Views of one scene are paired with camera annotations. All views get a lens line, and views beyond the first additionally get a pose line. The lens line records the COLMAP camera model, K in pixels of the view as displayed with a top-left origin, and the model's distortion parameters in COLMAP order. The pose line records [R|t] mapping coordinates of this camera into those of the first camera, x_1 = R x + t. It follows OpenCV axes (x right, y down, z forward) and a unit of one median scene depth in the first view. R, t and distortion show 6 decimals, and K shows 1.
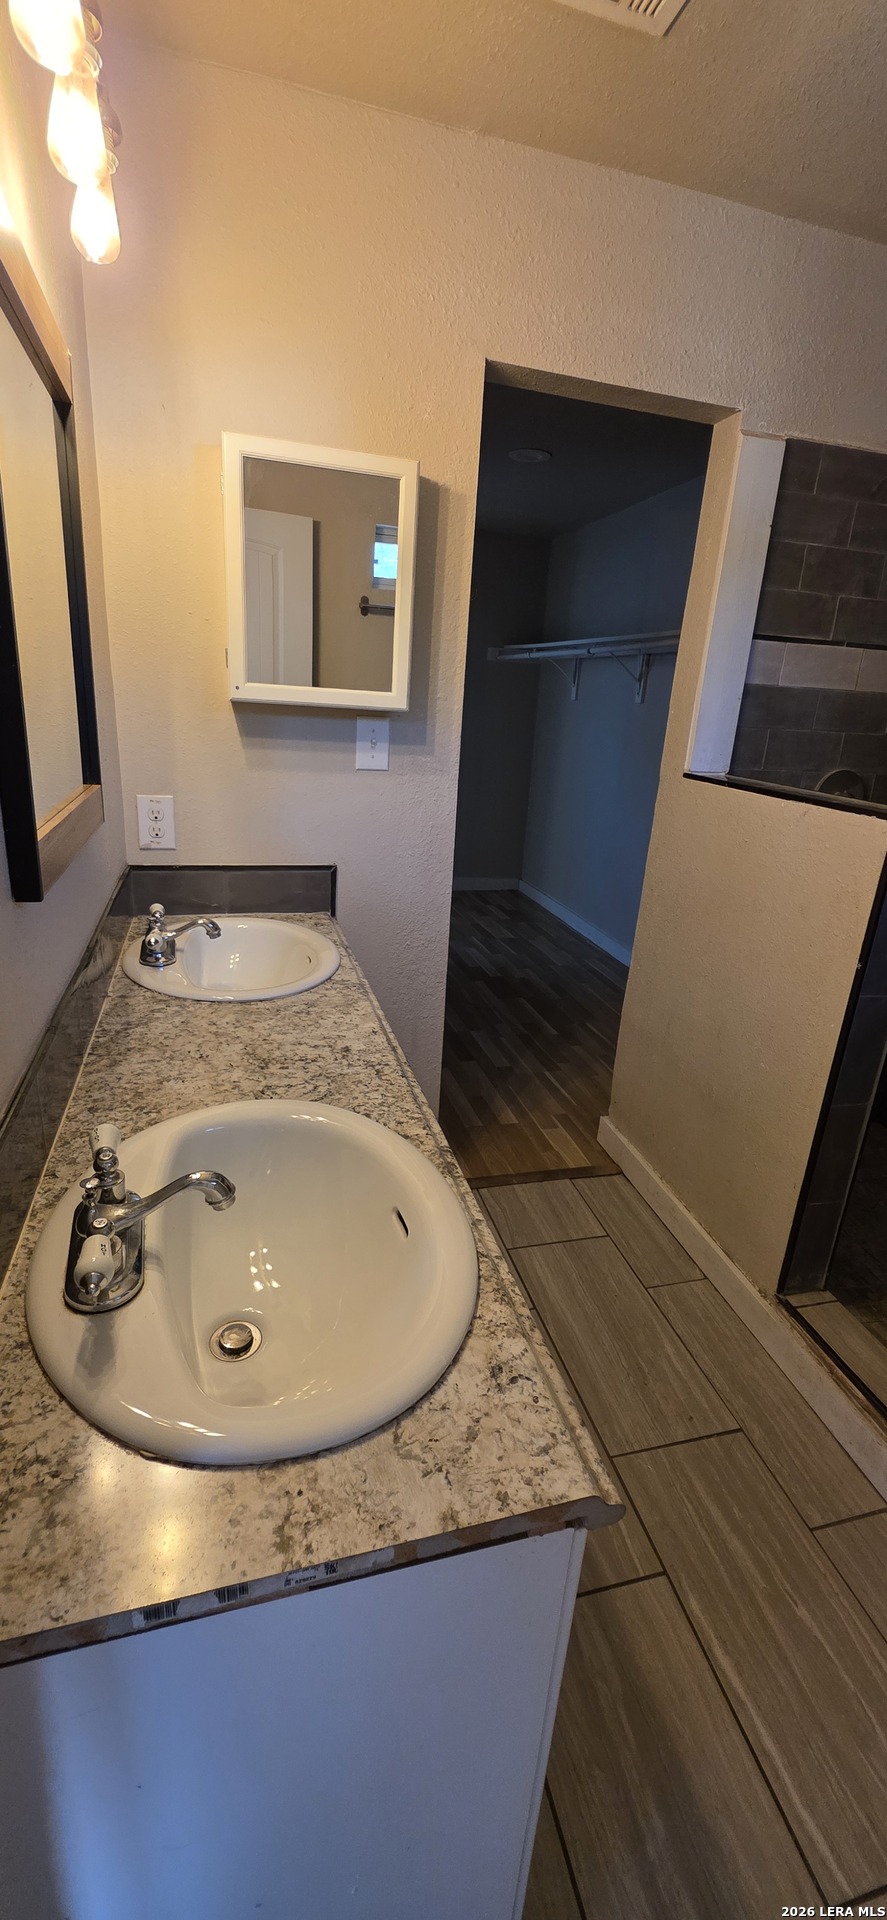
lens RADIAL K [[769.5, 0, 446.7], [0, 769.5, 957.9], [0, 0, 1]] dist [-0.000372, 0.001265]
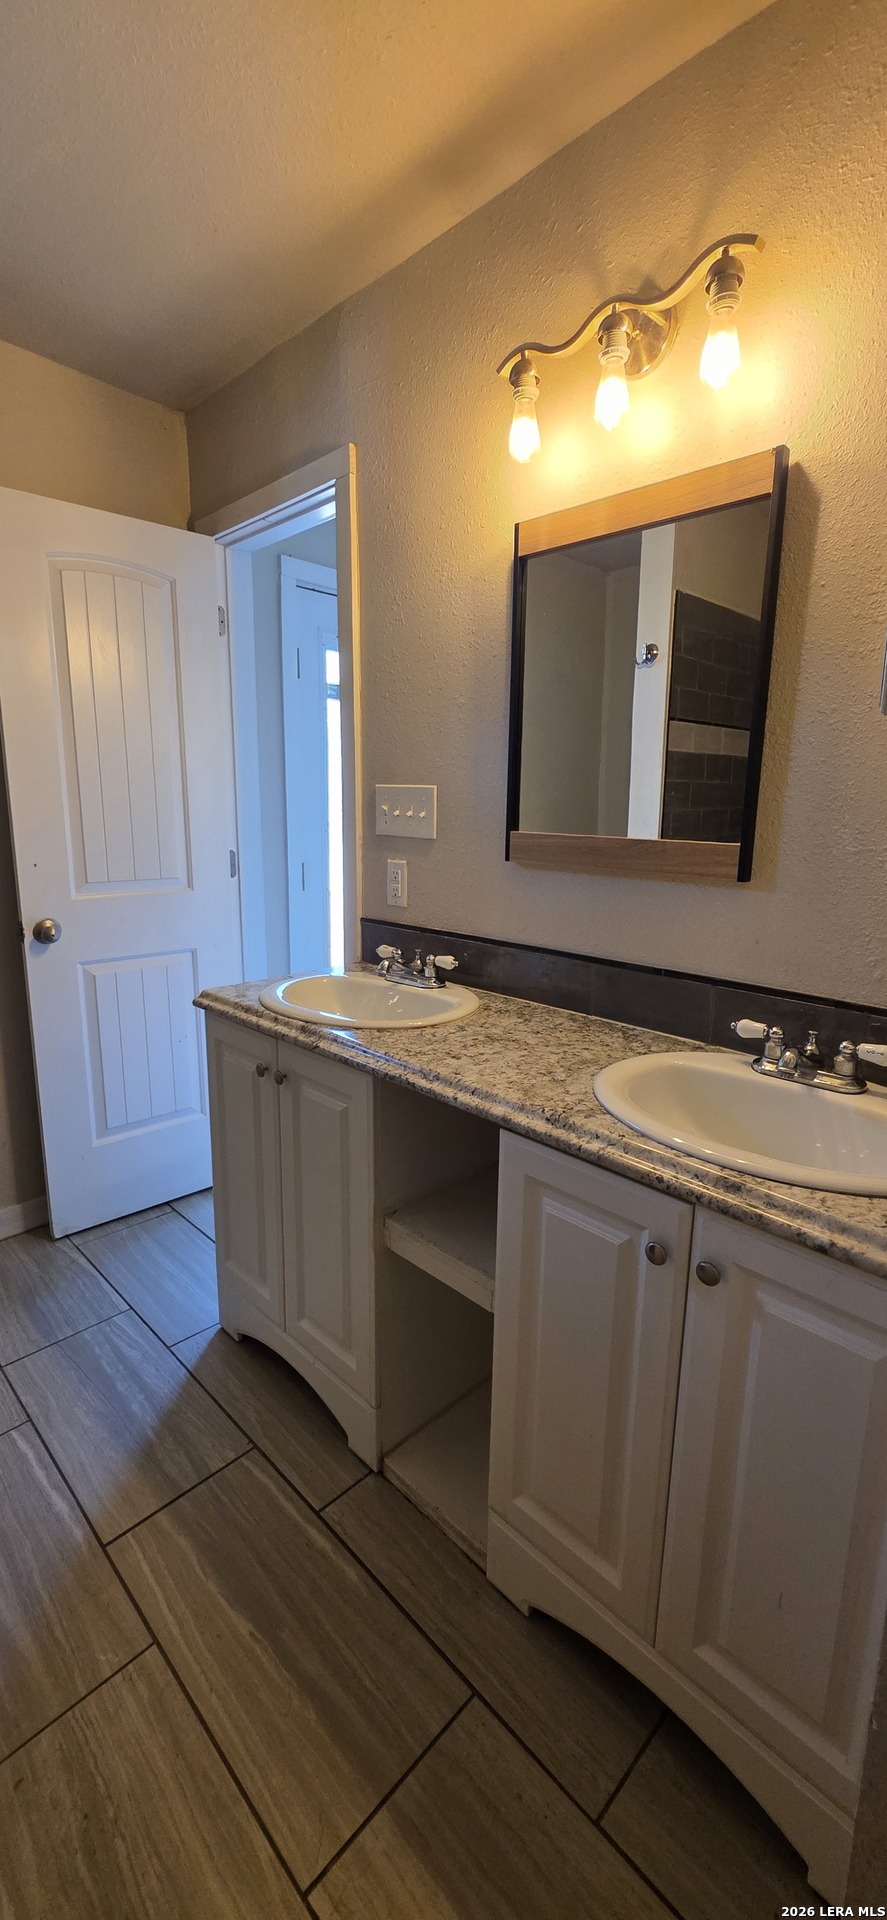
lens RADIAL K [[769.5, 0, 452.9], [0, 769.5, 959.7], [0, 0, 1]] dist [-0.000372, 0.001265]
pose [[-0.864620, 0.025985, -0.501755, 0.252577], [-0.226186, 0.871608, 0.434901, -0.288286], [0.448635, 0.489514, -0.747732, 1.068454]]
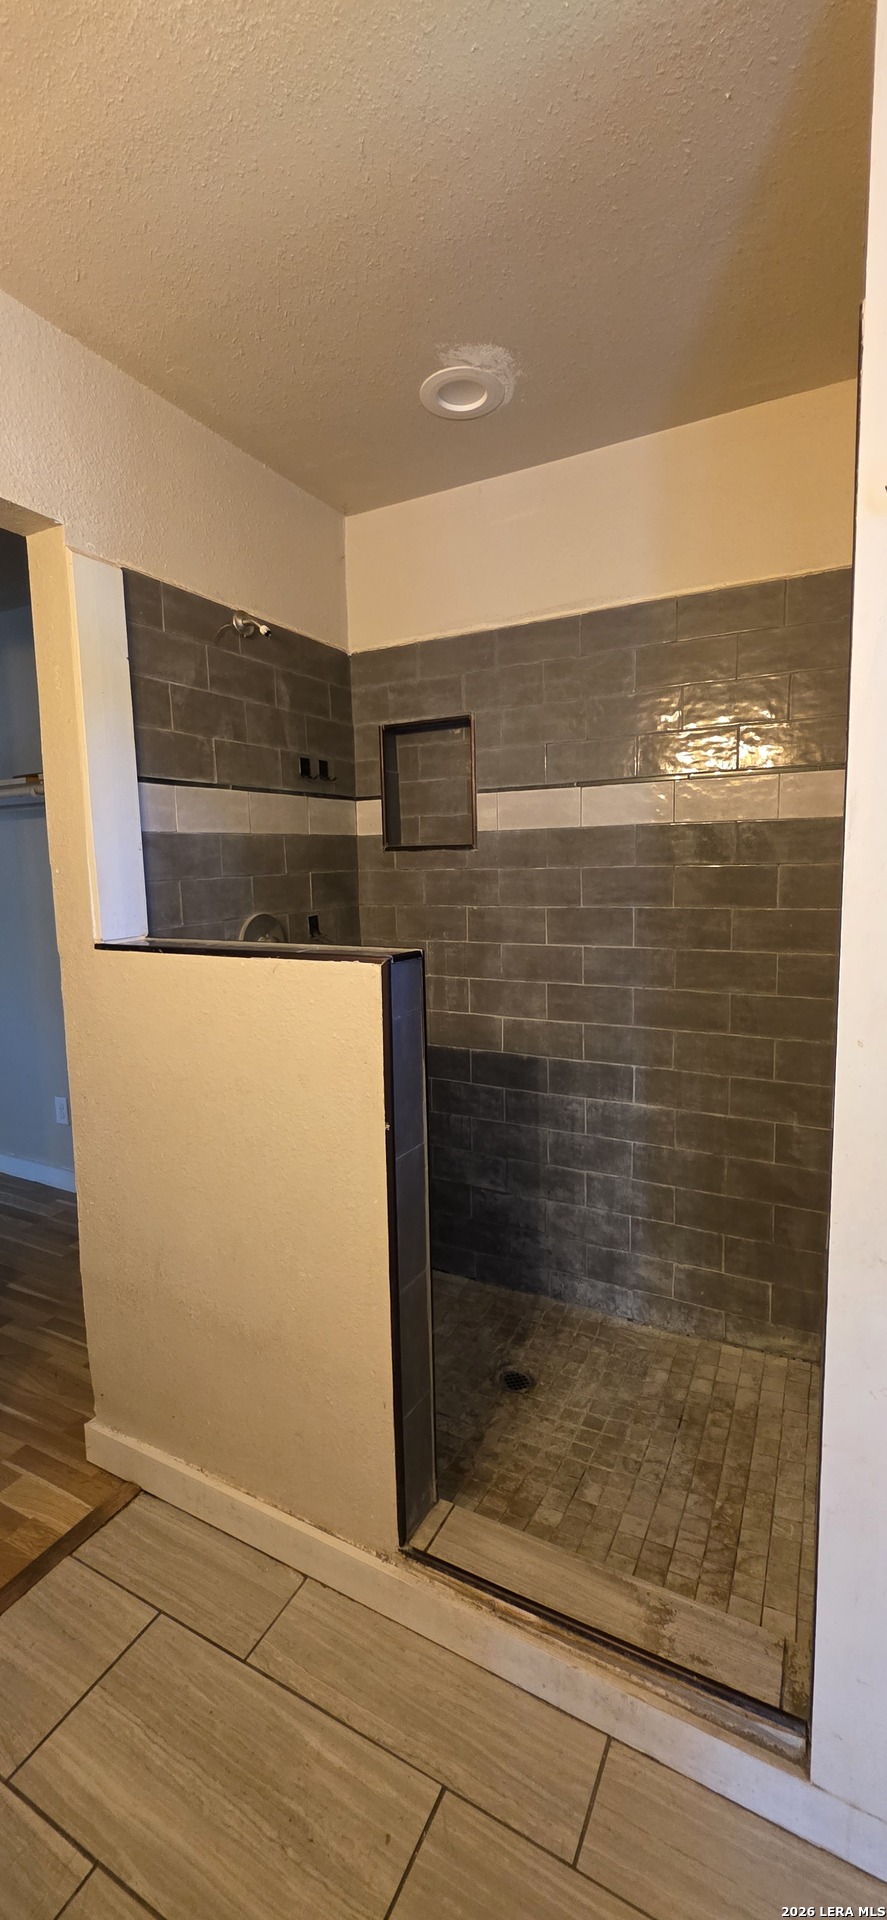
lens RADIAL K [[769.5, 0, 445.4], [0, 769.5, 957.2], [0, 0, 1]] dist [-0.000372, 0.001265]
pose [[0.682514, -0.164944, 0.712017, -0.006933], [0.296034, 0.953099, -0.062976, -0.077421], [-0.668235, 0.253764, 0.699332, 0.232980]]
